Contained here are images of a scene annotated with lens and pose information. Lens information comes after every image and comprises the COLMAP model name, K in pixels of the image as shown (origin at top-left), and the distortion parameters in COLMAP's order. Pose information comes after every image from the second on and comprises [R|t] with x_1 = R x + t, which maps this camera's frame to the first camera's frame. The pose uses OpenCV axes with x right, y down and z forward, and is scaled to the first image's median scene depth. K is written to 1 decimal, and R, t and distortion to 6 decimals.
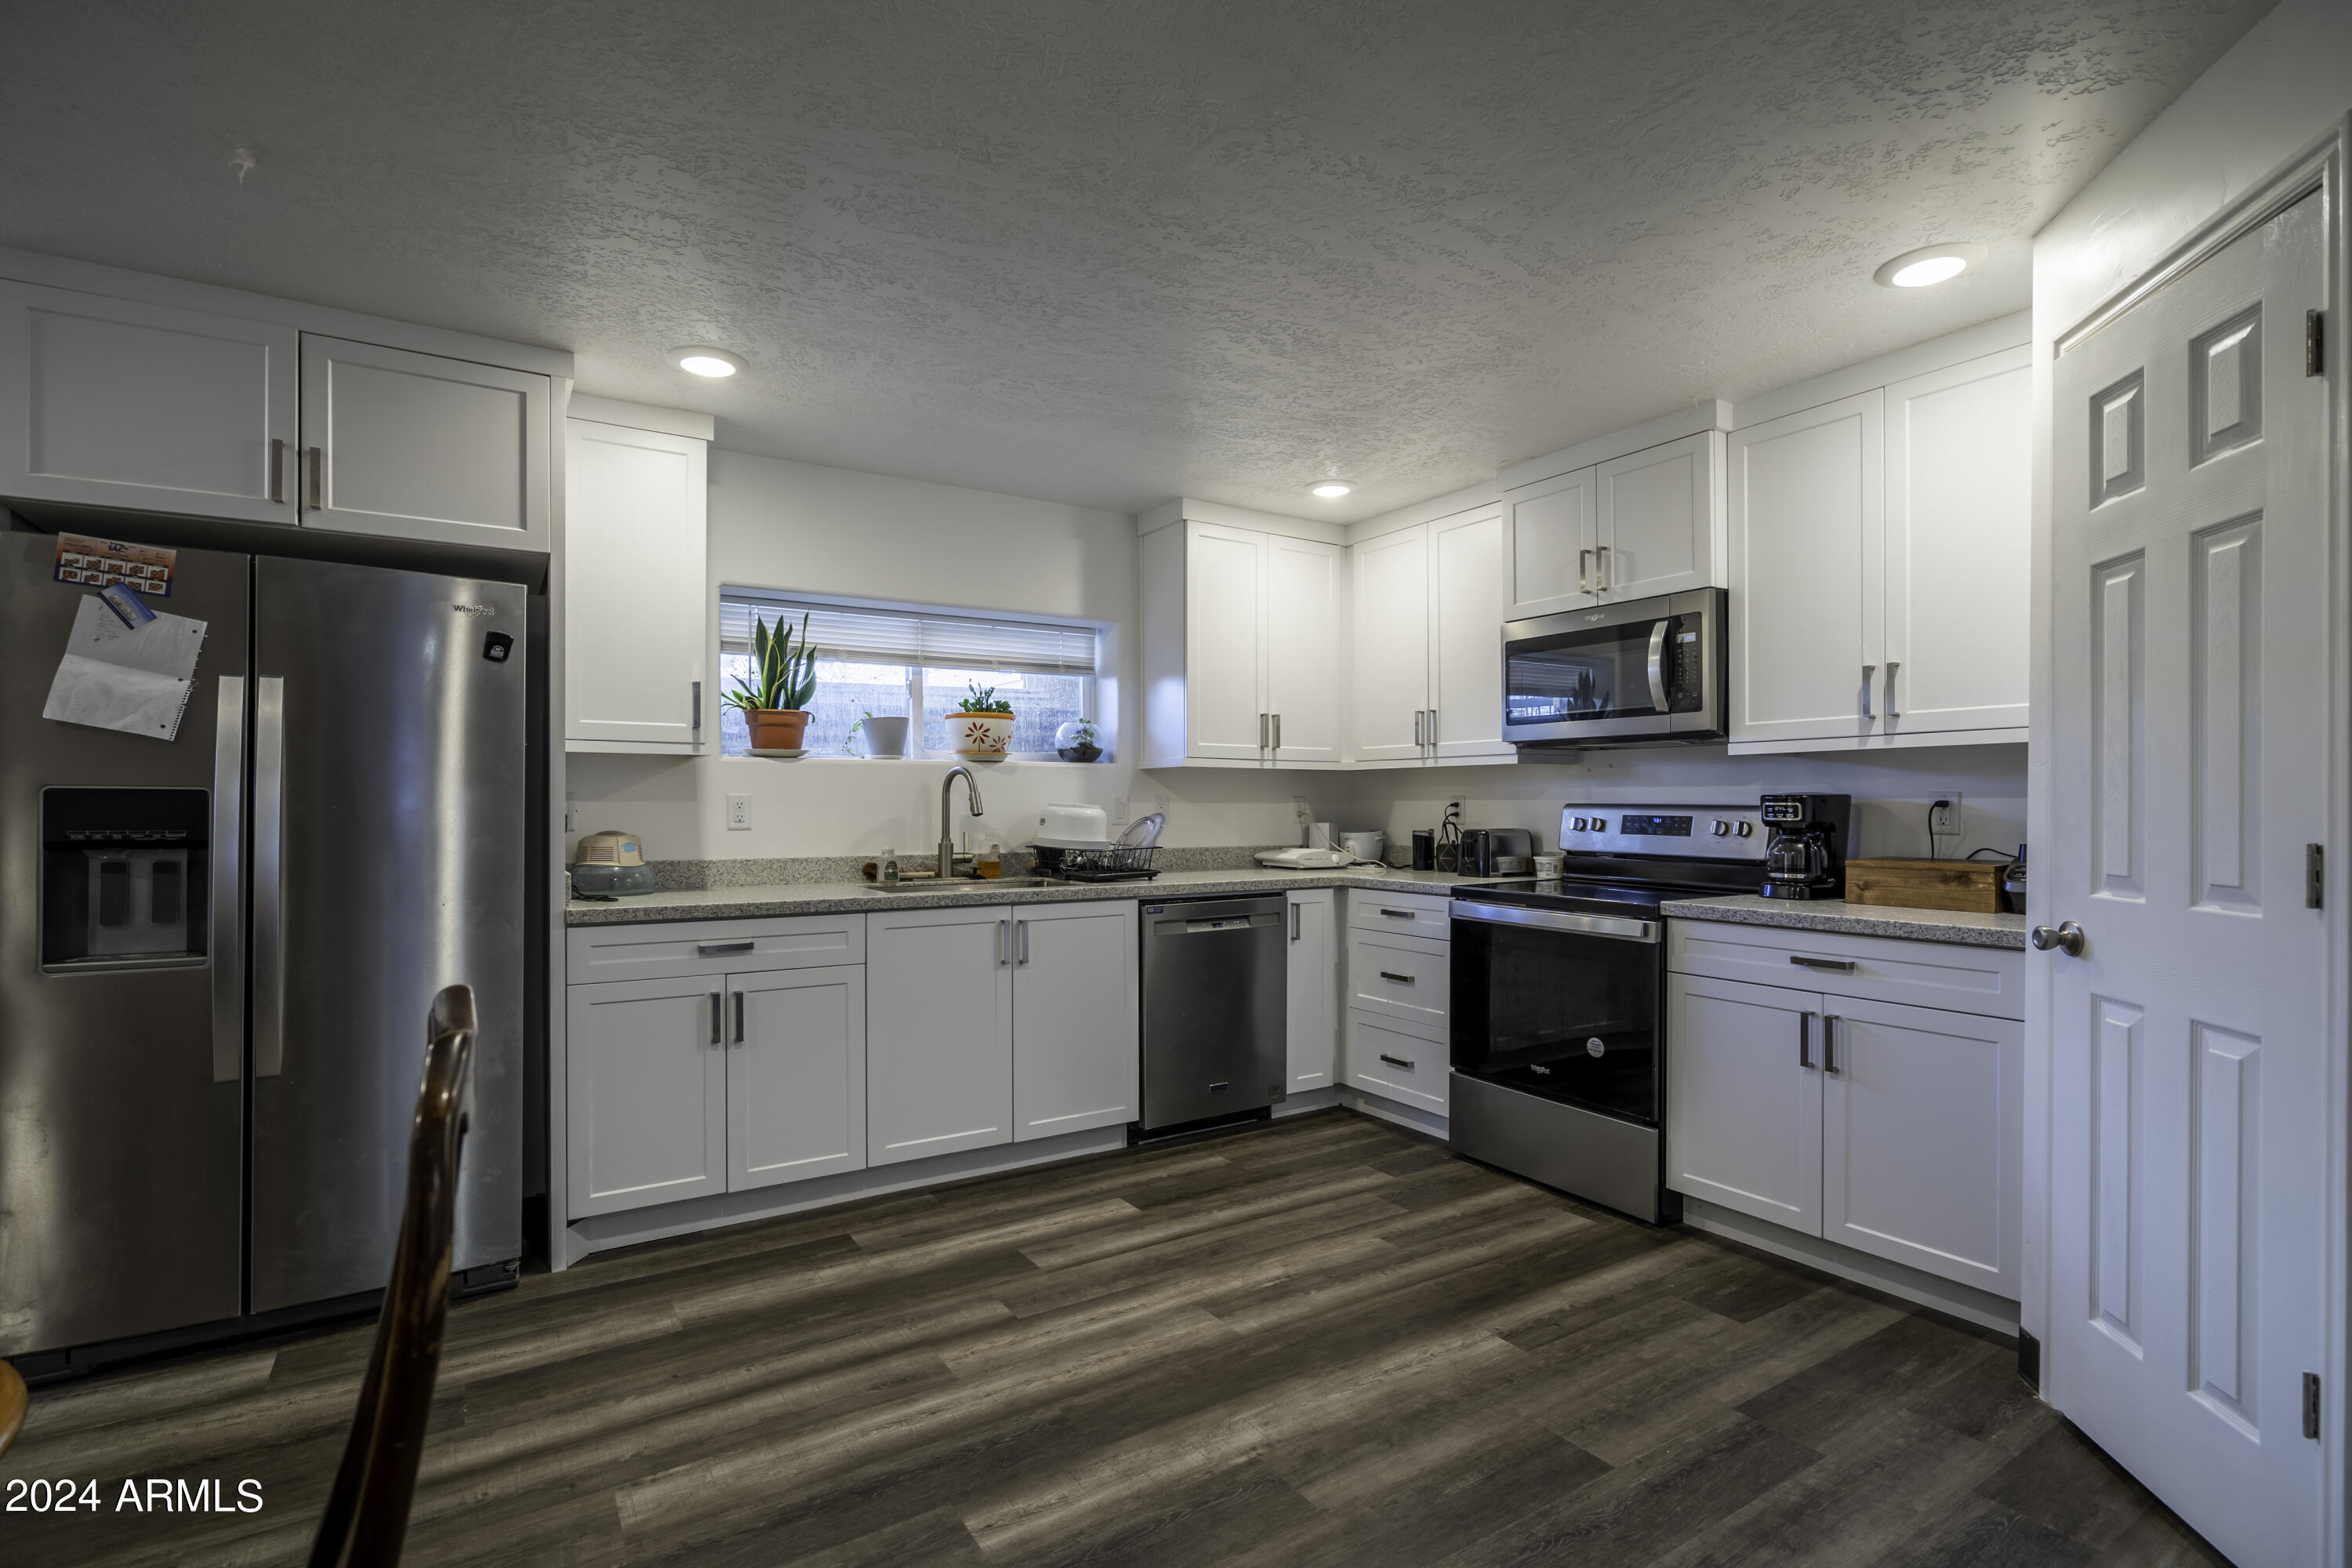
lens RADIAL K [[1114.1, 0, 1176.0], [0, 1114.1, 784.0], [0, 0, 1]] dist [-0.004674, -0.000369]
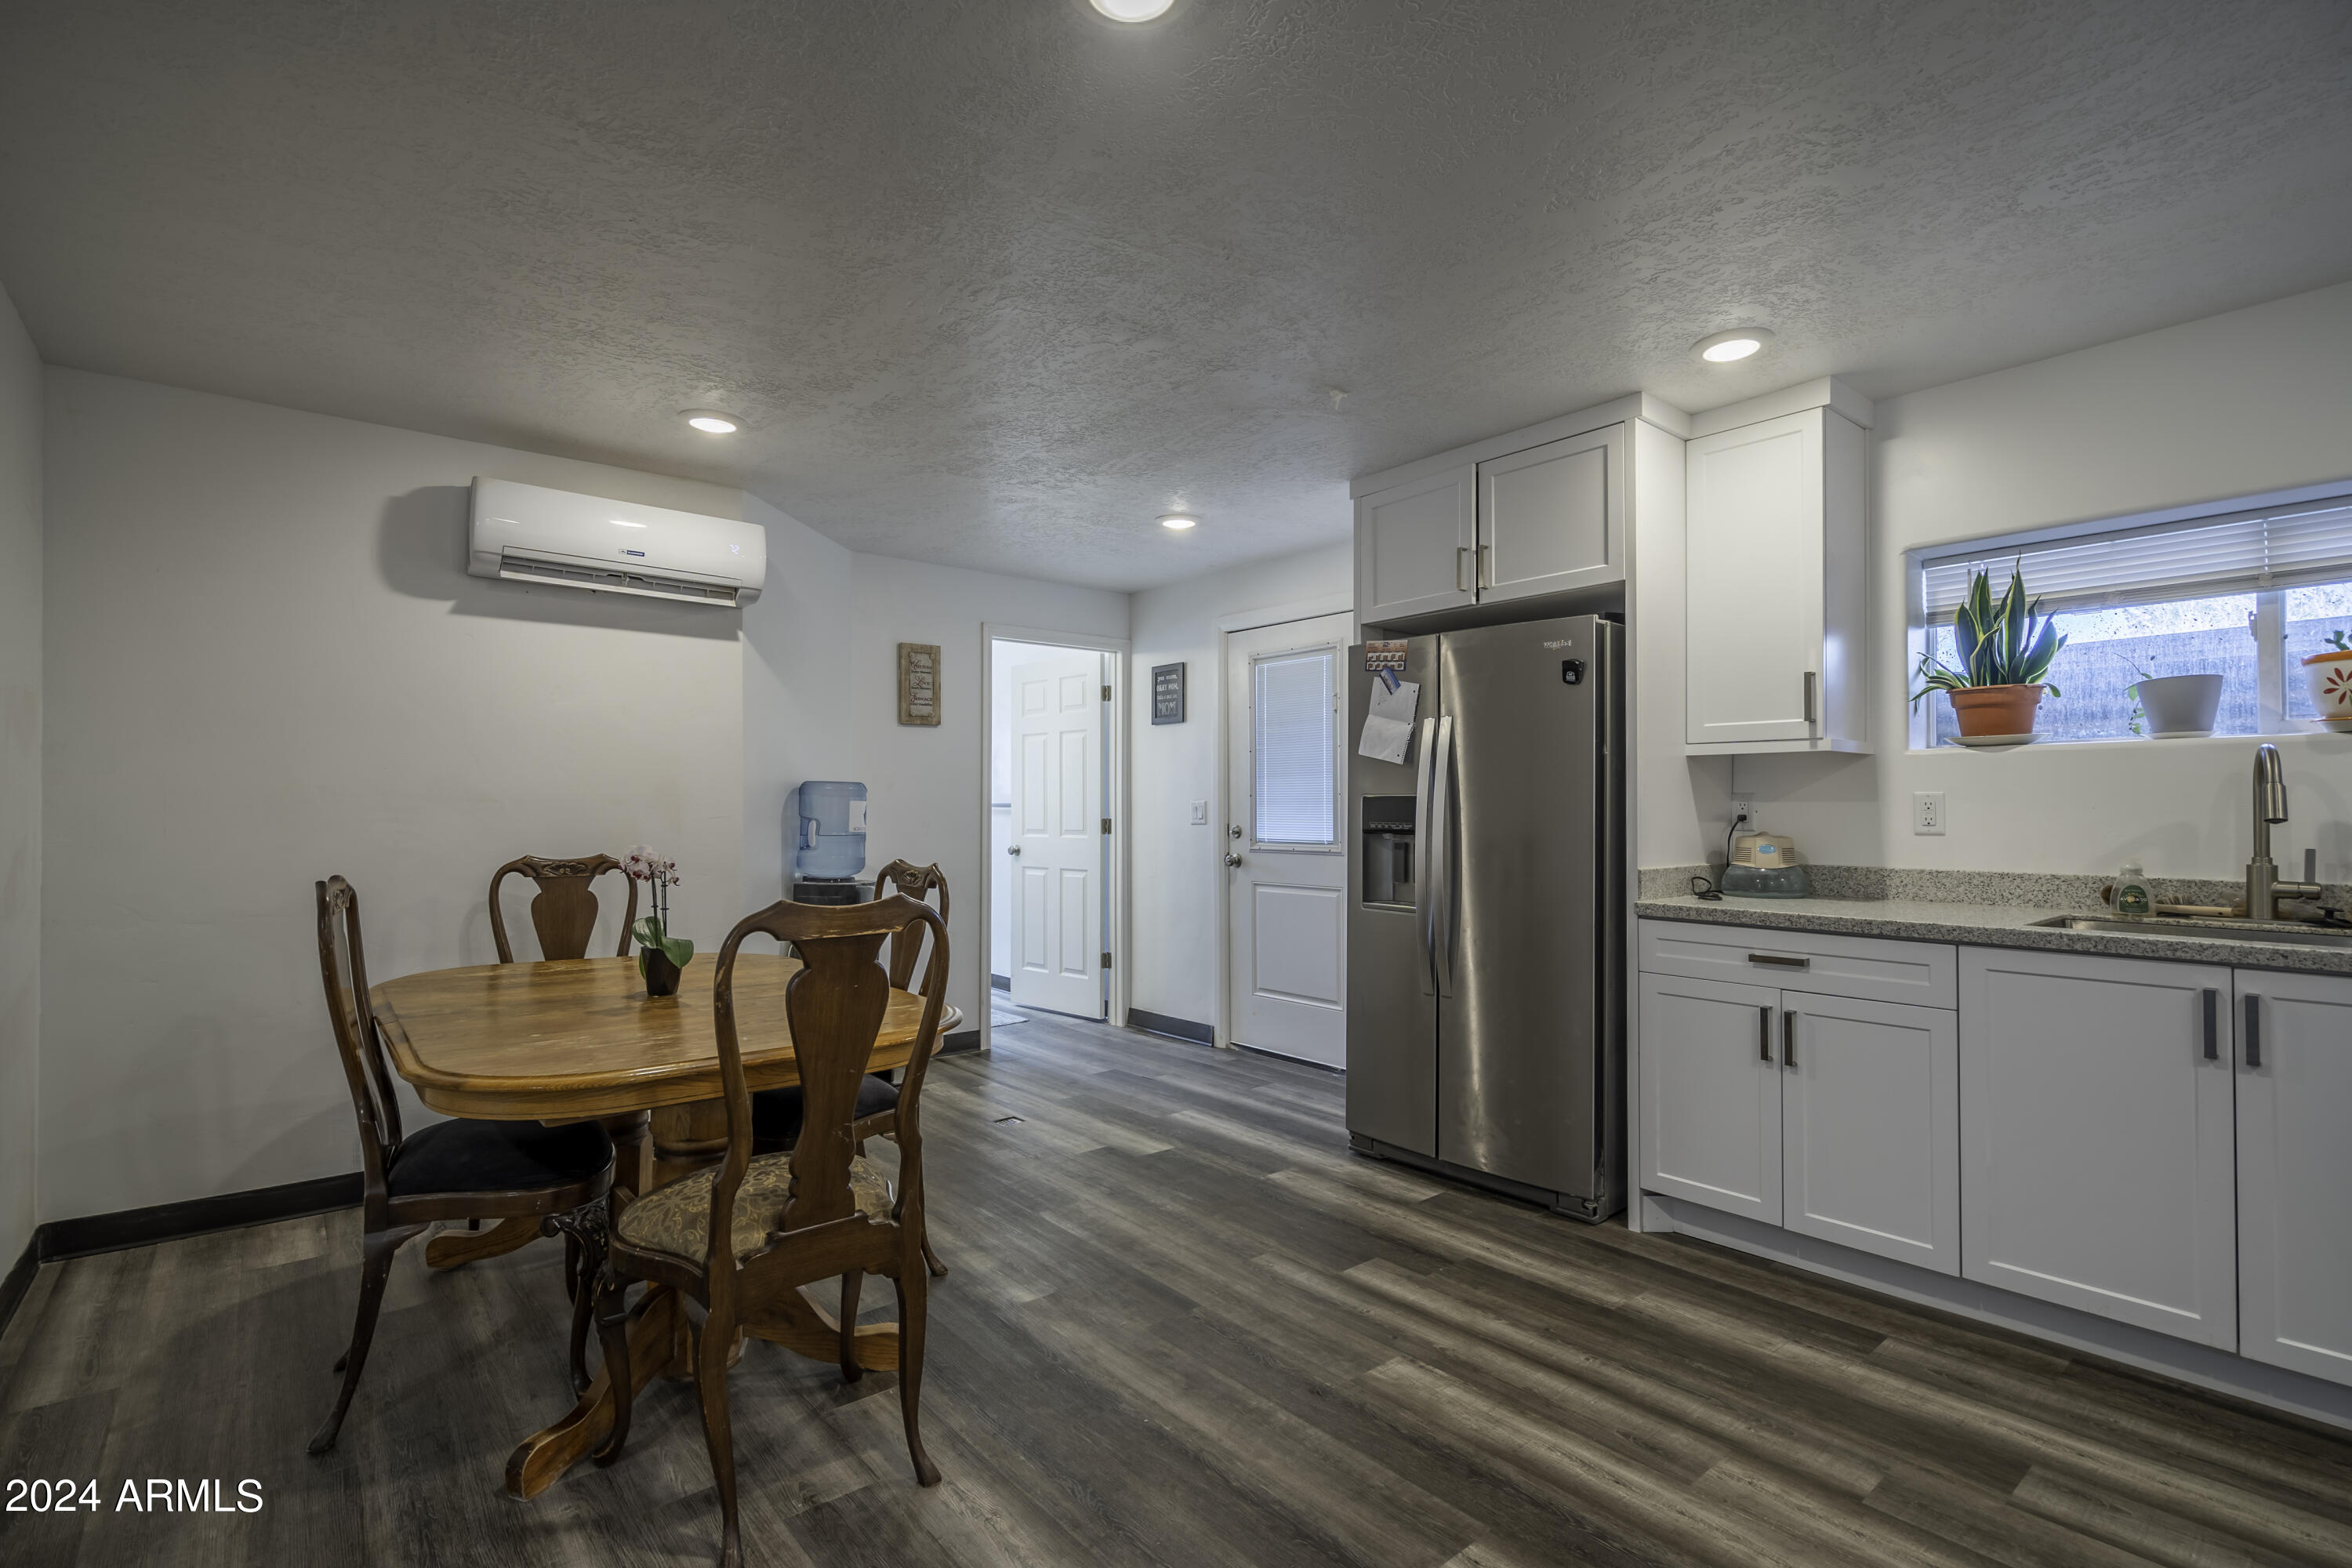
lens RADIAL K [[1123.1, 0, 1125.8], [0, 1123.1, 764.9], [0, 0, 1]] dist [-0.005075, -0.000633]
pose [[0.078677, -0.035566, -0.996266, 0.502136], [0.021019, 0.999200, -0.034011, 0.005260], [0.996679, -0.018265, 0.079362, 0.402606]]
